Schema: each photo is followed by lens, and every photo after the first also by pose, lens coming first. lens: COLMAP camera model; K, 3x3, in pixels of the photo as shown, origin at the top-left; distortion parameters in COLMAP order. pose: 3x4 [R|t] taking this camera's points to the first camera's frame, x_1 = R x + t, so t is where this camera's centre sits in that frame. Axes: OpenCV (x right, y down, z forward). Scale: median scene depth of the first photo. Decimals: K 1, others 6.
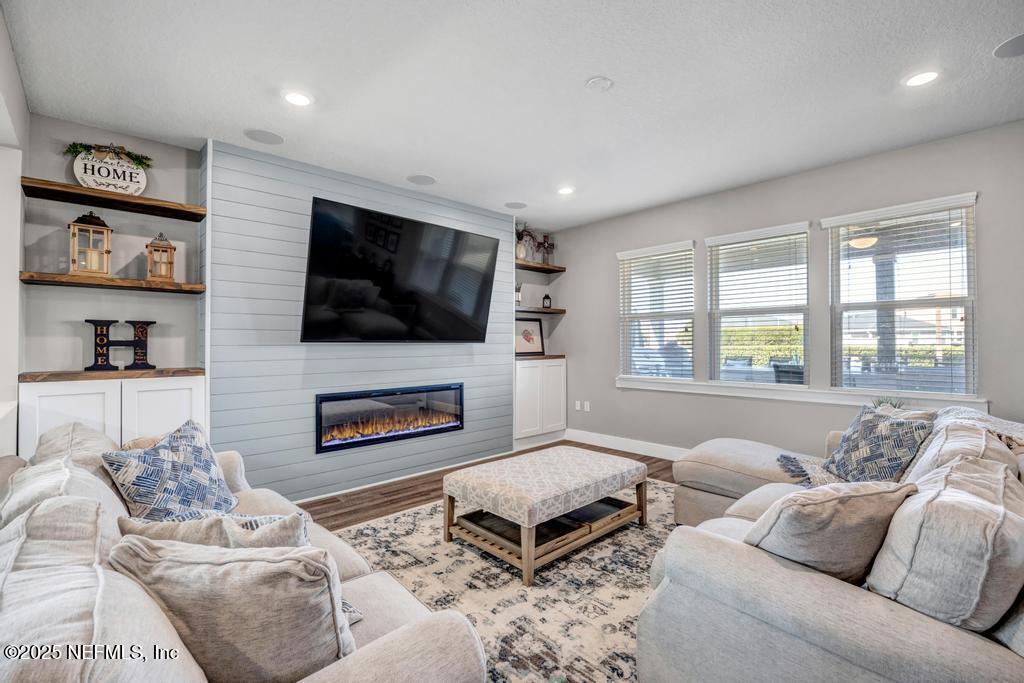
lens RADIAL K [[448.6, 0, 512.0], [0, 448.6, 341.5], [0, 0, 1]] dist [-0.027160, 0.000001]
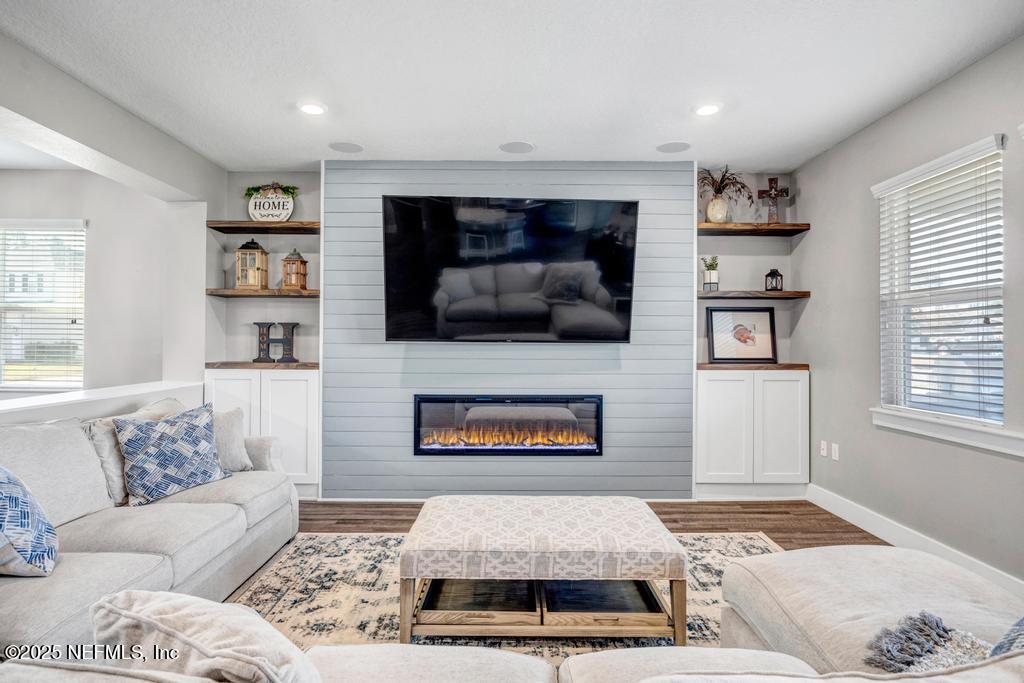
lens RADIAL K [[541.5, 0, 512.0], [0, 541.5, 341.5], [0, 0, 1]] dist [-0.017588, -0.000916]
pose [[0.727949, 0.006563, -0.685599, 0.606726], [-0.005753, 0.999977, 0.003464, -0.003416], [0.685607, 0.001423, 0.727971, 0.322548]]
